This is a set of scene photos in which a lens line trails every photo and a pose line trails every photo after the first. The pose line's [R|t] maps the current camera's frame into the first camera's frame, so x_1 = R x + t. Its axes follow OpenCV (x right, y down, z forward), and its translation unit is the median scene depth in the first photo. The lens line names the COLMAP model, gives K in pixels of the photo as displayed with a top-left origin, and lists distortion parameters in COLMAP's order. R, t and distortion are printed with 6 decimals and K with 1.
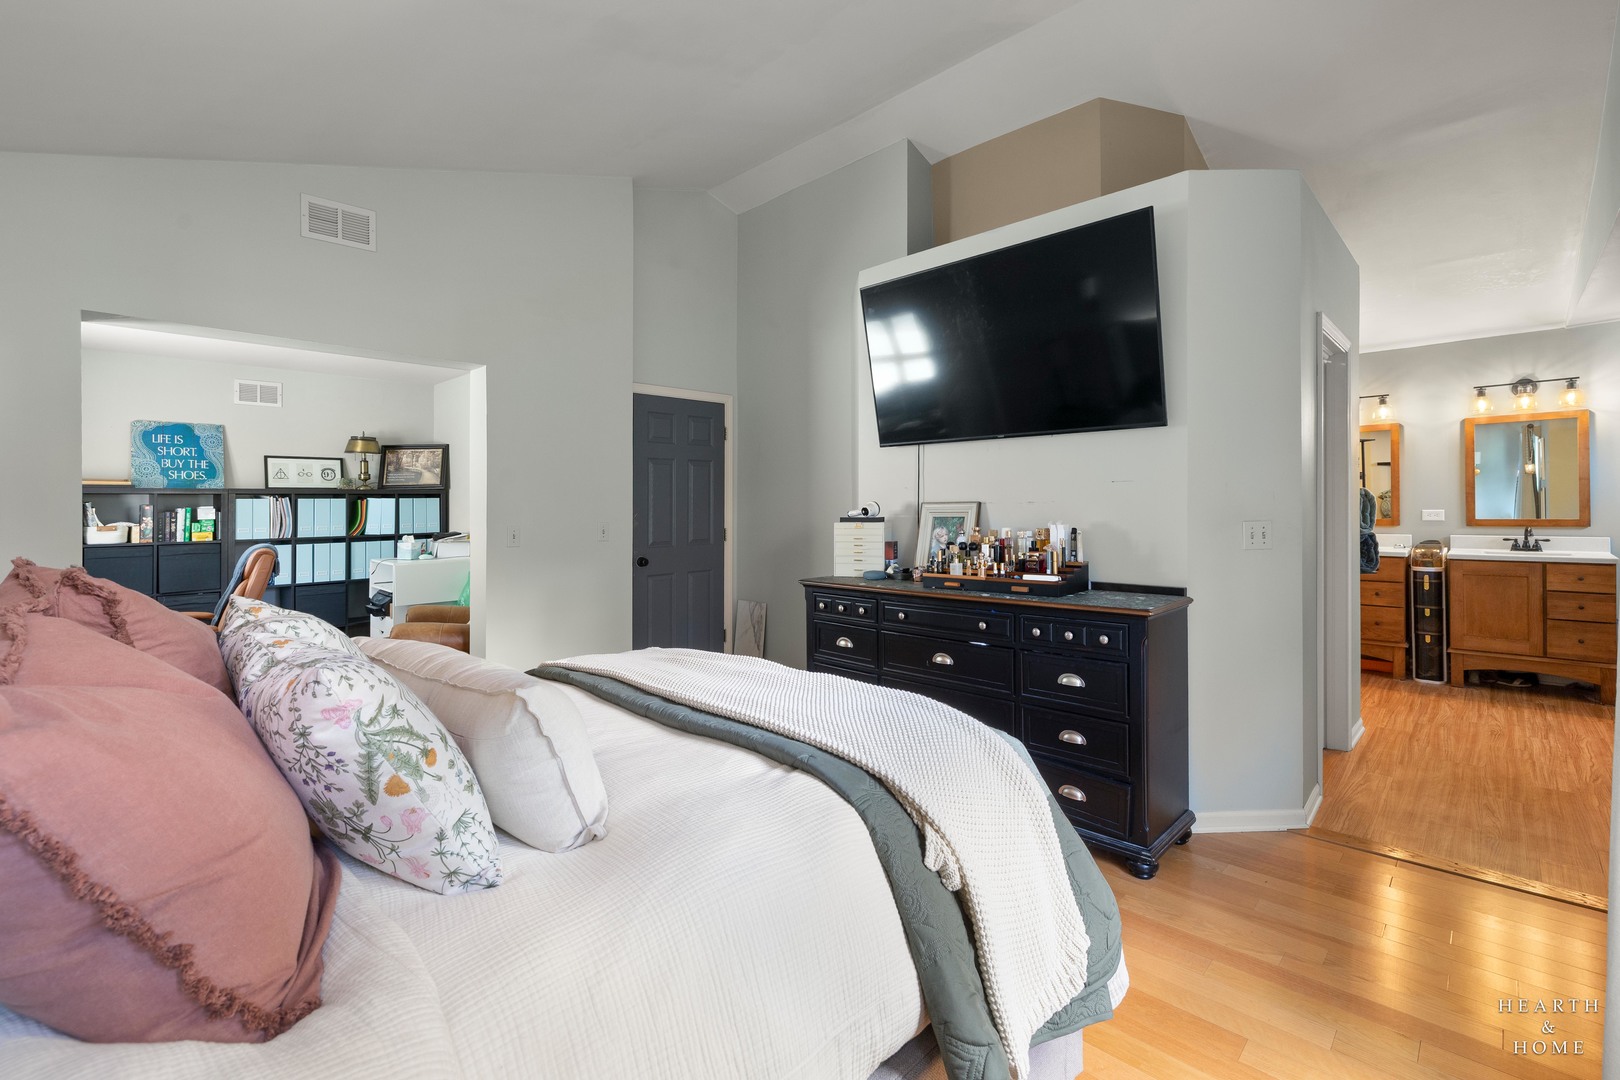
lens RADIAL K [[700.2, 0, 813.7], [0, 700.2, 499.9], [0, 0, 1]] dist [-0.000840, -0.000219]
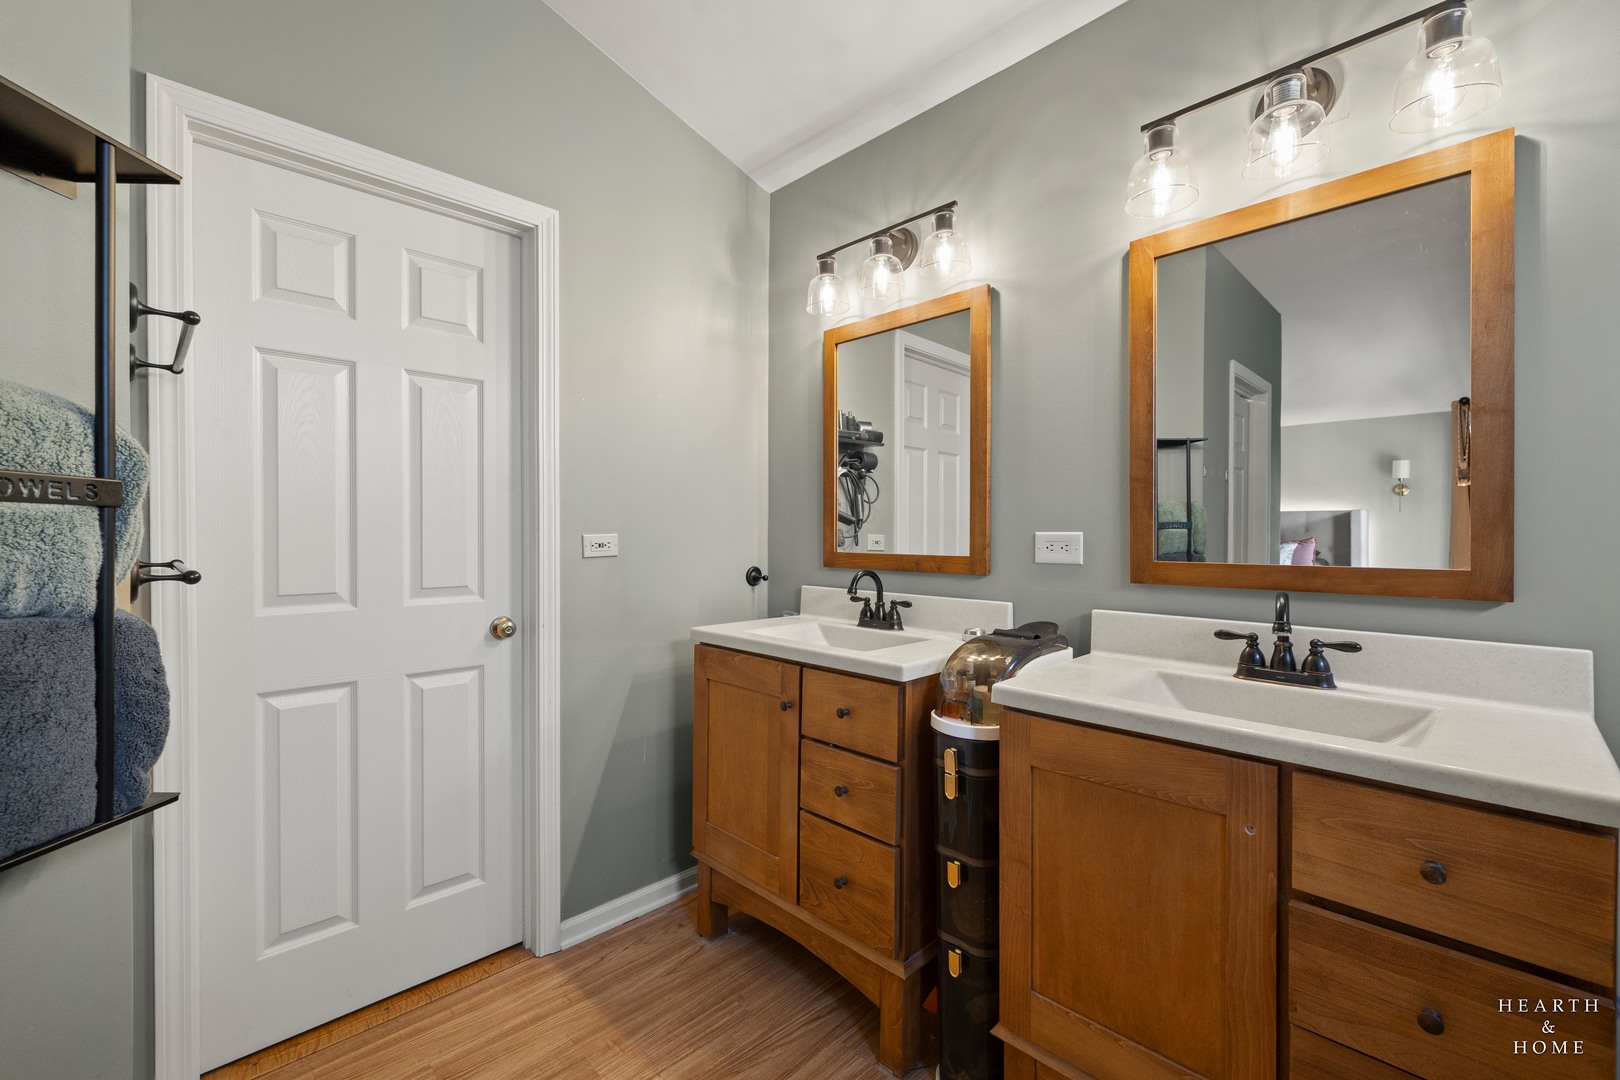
lens RADIAL K [[680.5, 0, 795.8], [0, 680.5, 530.4], [0, 0, 1]] dist [-0.000851, -0.000105]
pose [[0.999478, 0.012338, -0.029843, 0.673995], [-0.012042, 0.999877, 0.010095, 0.010447], [0.029964, -0.009731, 0.999504, 0.586546]]
